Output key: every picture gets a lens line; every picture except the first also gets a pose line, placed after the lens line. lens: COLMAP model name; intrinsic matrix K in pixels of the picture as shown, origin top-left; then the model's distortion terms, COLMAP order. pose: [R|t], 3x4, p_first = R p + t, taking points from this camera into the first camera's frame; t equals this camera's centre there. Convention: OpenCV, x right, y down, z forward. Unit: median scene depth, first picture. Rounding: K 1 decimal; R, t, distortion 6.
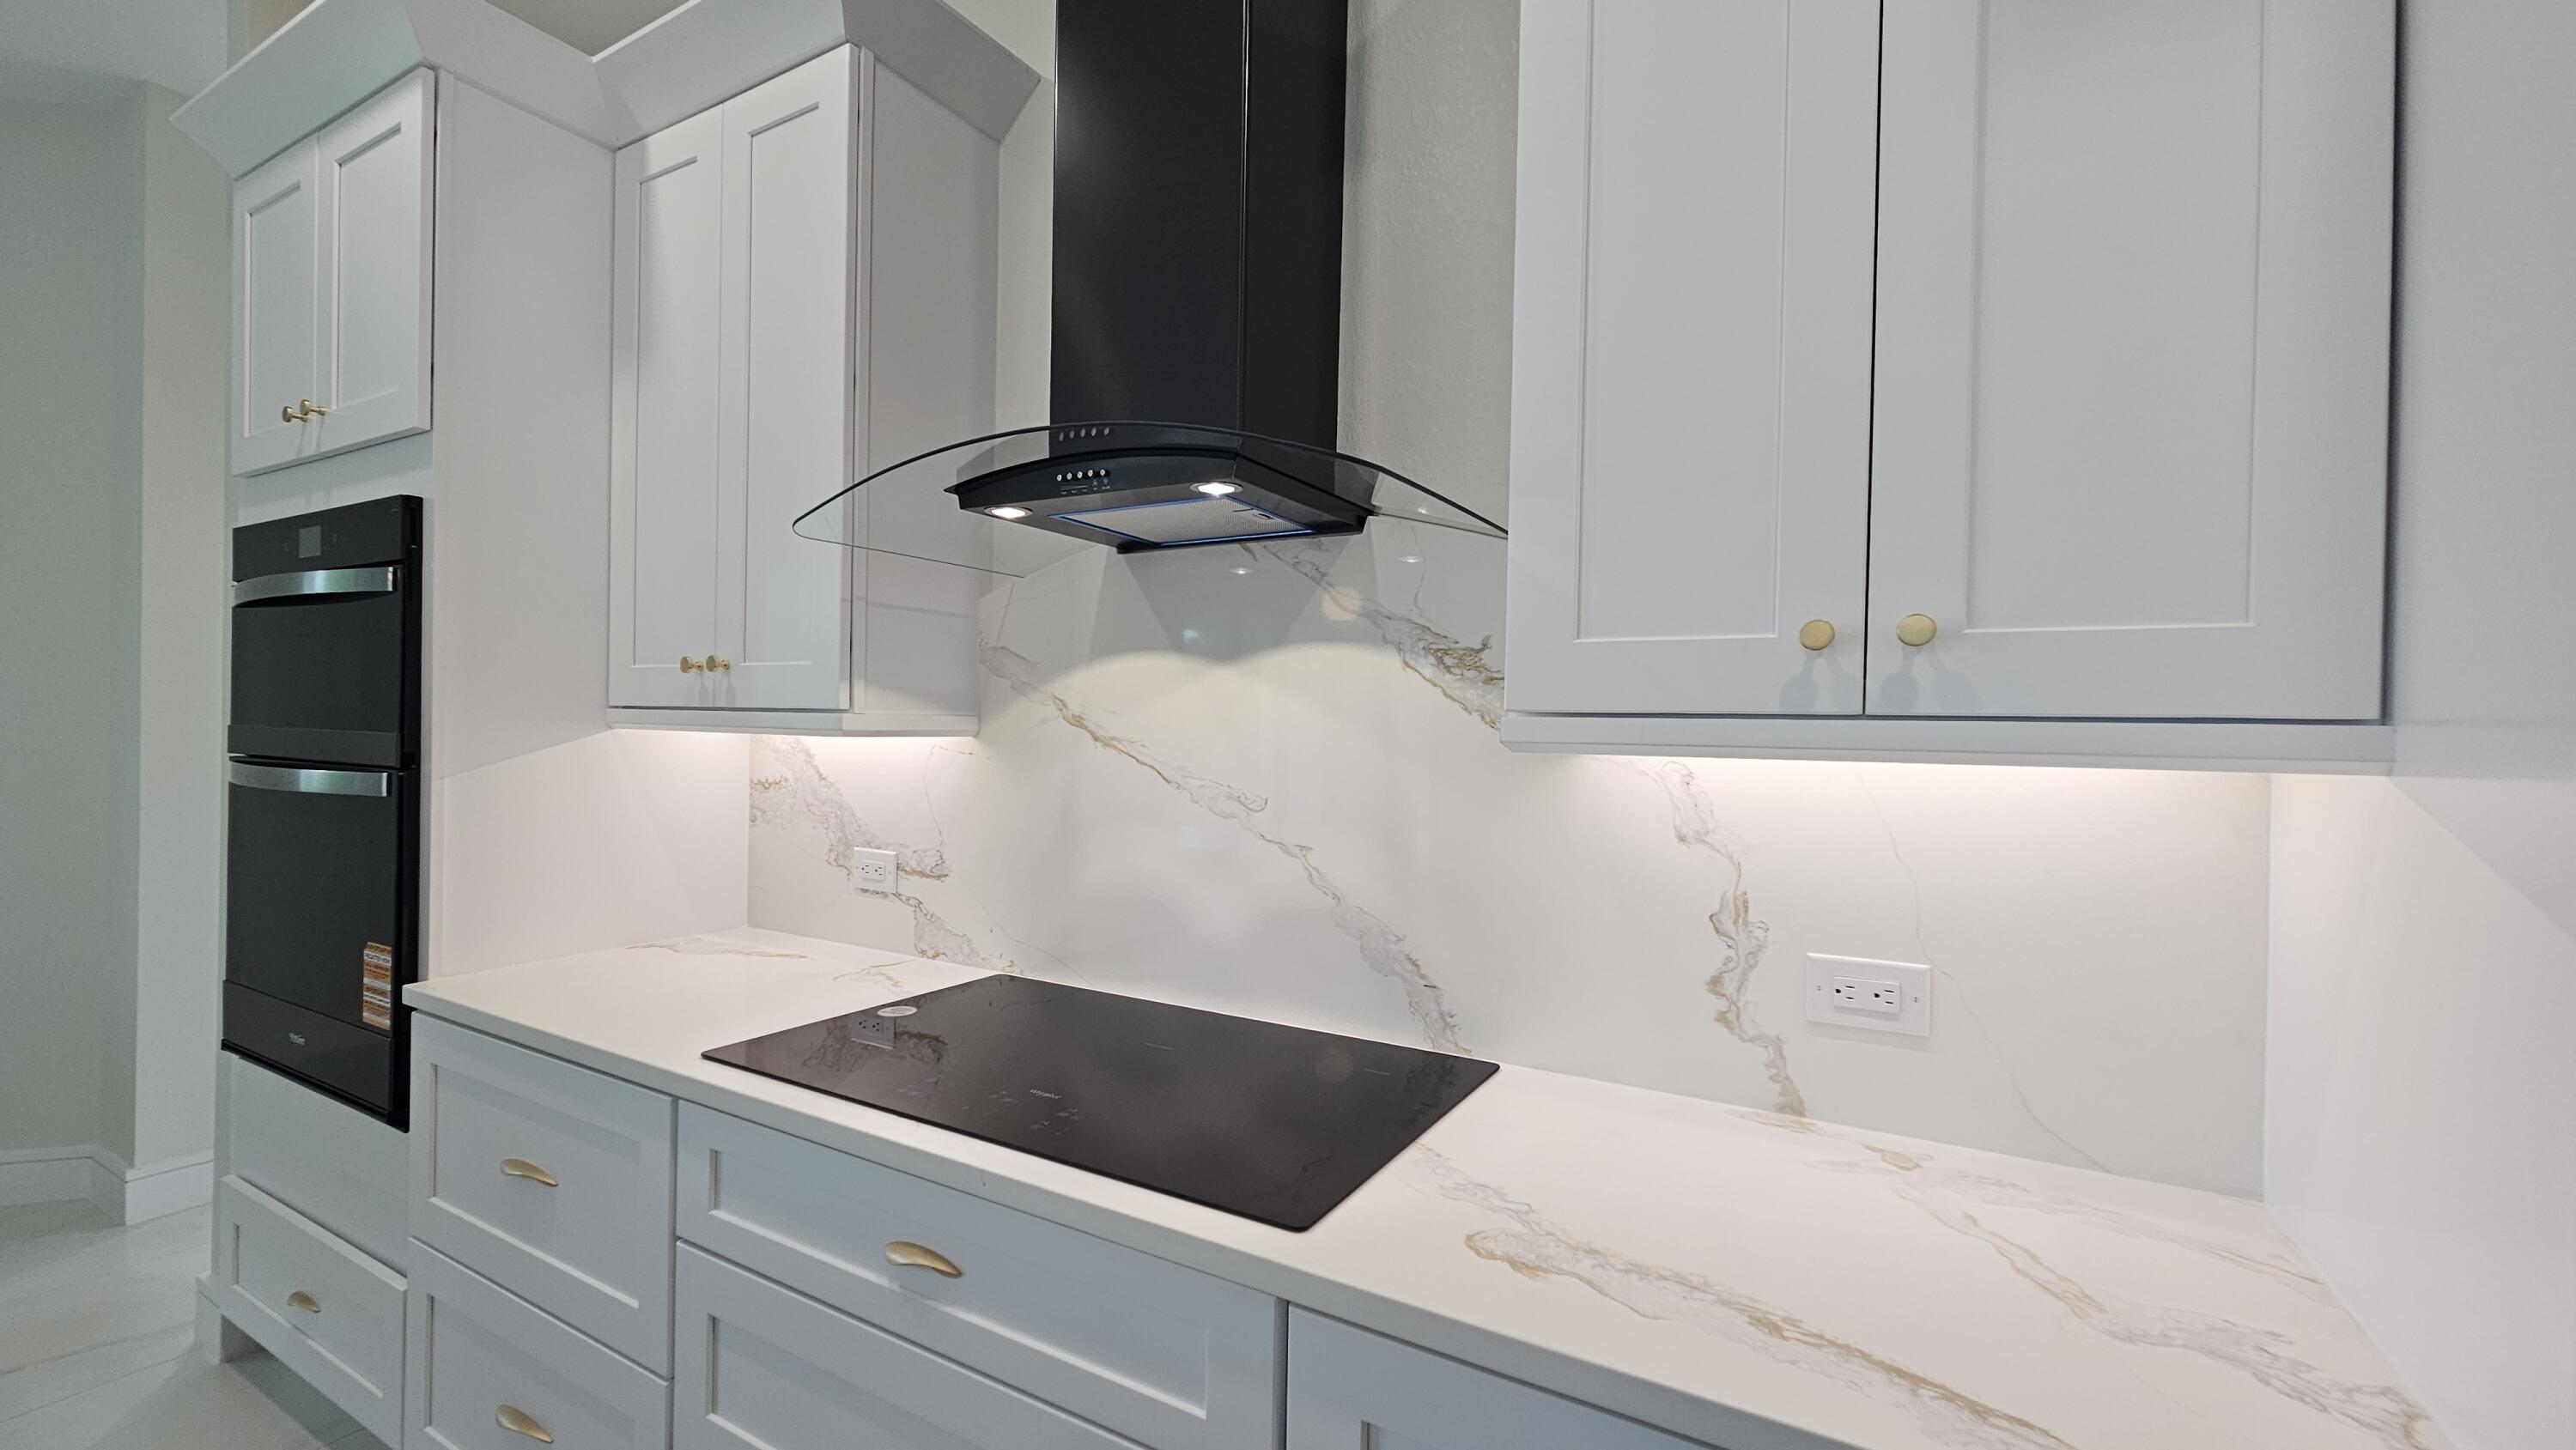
lens RADIAL K [[1055.4, 0, 1275.9], [0, 1055.4, 735.8], [0, 0, 1]] dist [0.000142, -0.000064]
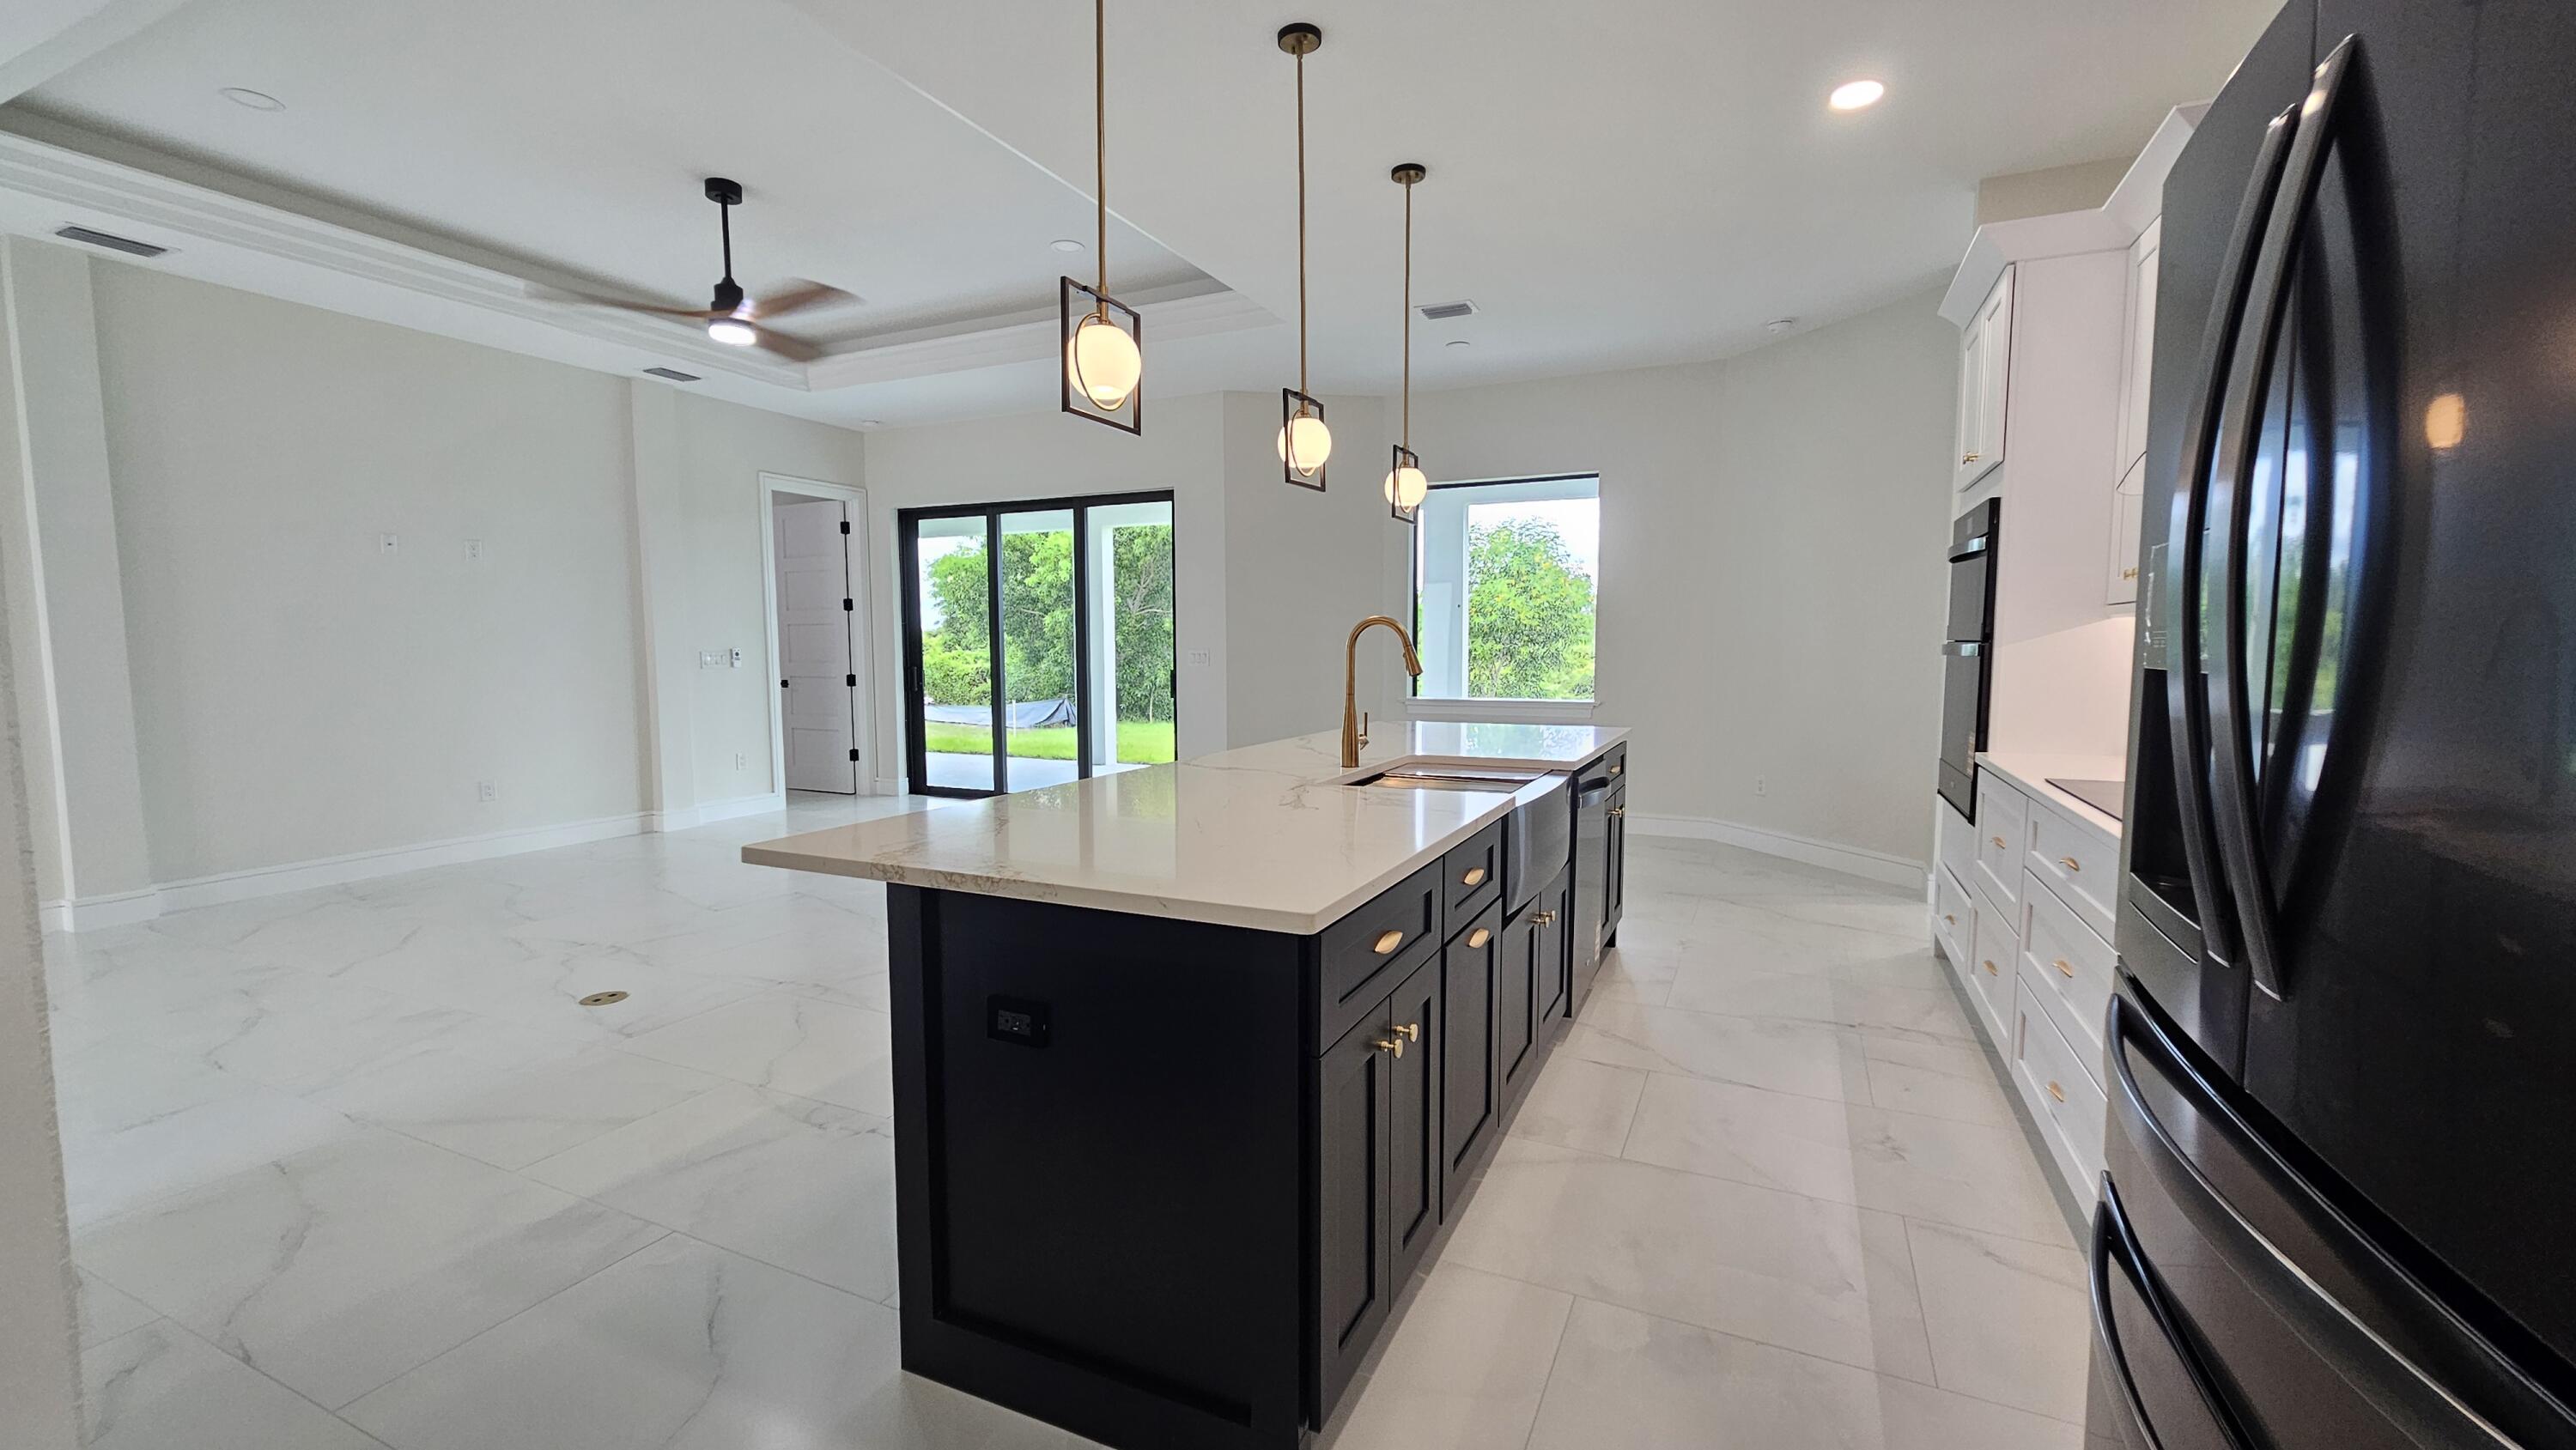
lens RADIAL K [[1055.4, 0, 1281.6], [0, 1055.4, 735.8], [0, 0, 1]] dist [0.000142, -0.000064]
pose [[0.083801, 0.068562, -0.994121, 0.977516], [-0.003712, 0.997645, 0.068492, 0.074142], [0.996476, -0.002049, 0.083859, -0.432767]]
